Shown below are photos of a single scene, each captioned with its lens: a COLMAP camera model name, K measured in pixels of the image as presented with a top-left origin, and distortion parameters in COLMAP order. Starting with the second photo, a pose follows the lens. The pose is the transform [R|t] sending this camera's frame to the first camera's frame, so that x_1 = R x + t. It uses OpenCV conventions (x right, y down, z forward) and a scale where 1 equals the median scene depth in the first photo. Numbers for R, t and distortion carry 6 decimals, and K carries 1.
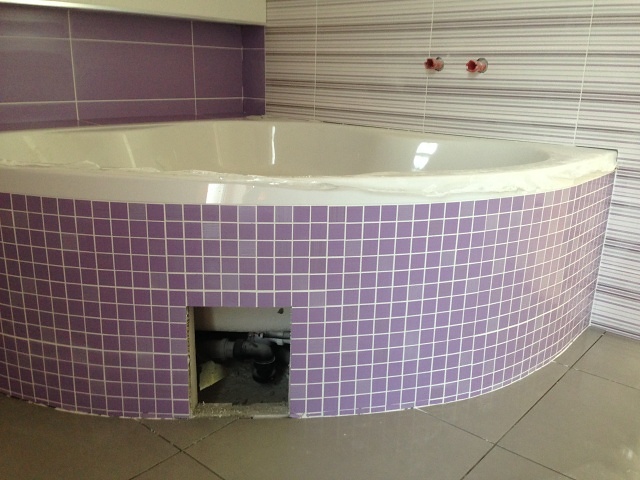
lens RADIAL K [[594.7, 0, 325.9], [0, 594.7, 234.9], [0, 0, 1]] dist [0.053632, 0.000000]
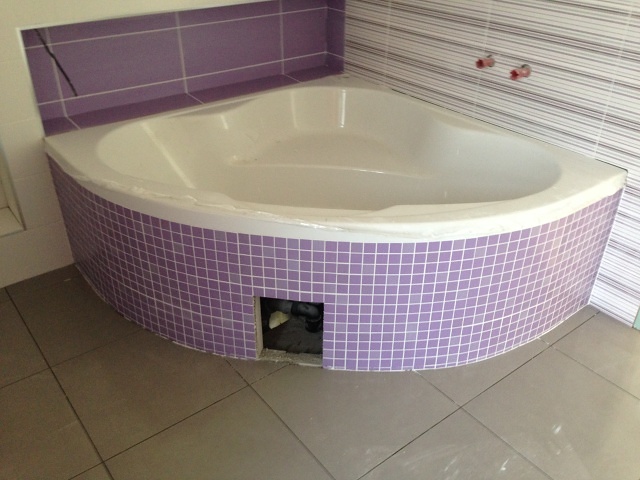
lens RADIAL K [[594.7, 0, 318.8], [0, 594.7, 240.5], [0, 0, 1]] dist [0.053632, 0.000000]
pose [[0.980082, 0.087775, -0.178142, 0.162269], [-0.039845, 0.965693, 0.256610, -0.367836], [0.194555, -0.244401, 0.949956, -0.304981]]
